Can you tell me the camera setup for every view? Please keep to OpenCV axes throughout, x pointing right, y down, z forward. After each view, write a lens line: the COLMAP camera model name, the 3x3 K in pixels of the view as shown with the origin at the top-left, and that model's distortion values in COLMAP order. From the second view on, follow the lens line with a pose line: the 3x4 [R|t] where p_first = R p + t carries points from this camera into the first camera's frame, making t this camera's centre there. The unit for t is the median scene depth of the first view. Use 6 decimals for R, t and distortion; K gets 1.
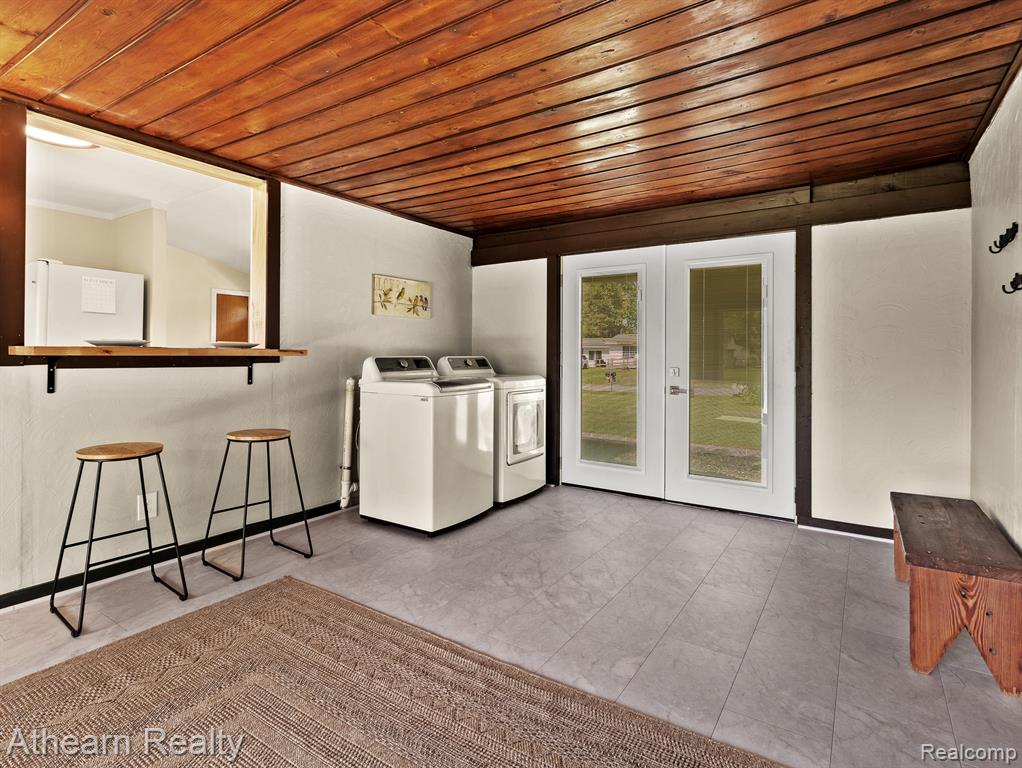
lens RADIAL K [[535.9, 0, 504.6], [0, 535.9, 353.0], [0, 0, 1]] dist [0.000573, -0.000276]
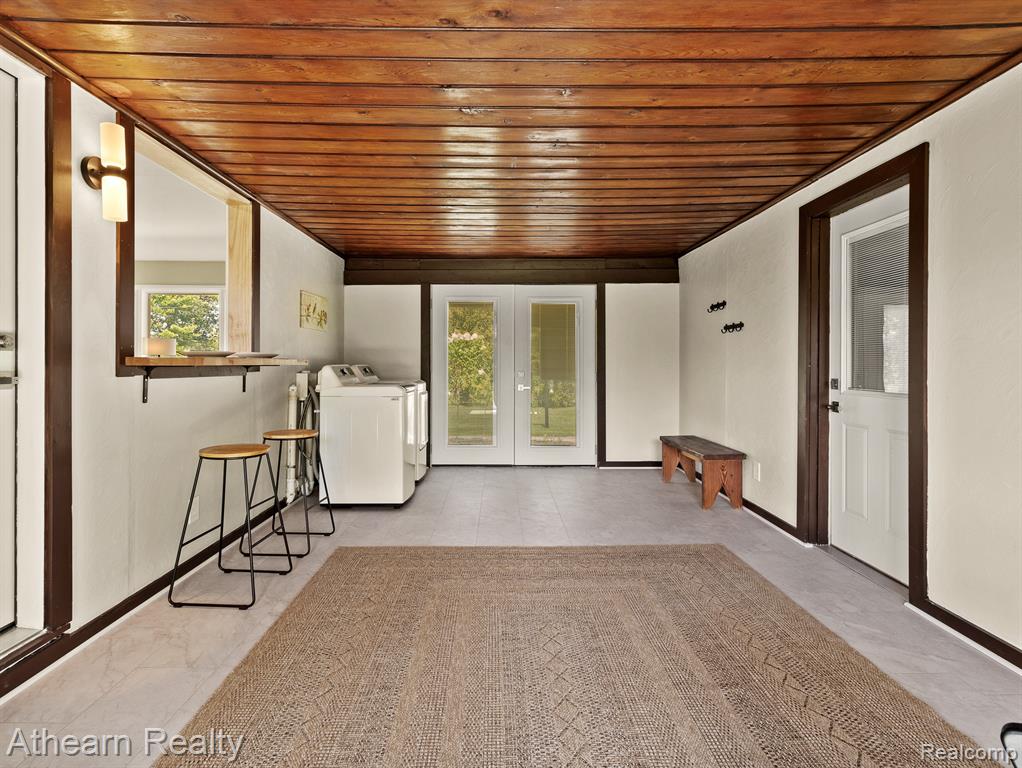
lens RADIAL K [[535.9, 0, 504.6], [0, 535.9, 353.0], [0, 0, 1]] dist [0.000573, -0.000276]
pose [[0.821060, 0.004650, 0.570823, -0.598571], [0.003398, 0.999909, -0.013033, -0.003276], [-0.570832, 0.012641, 0.820970, -0.162820]]
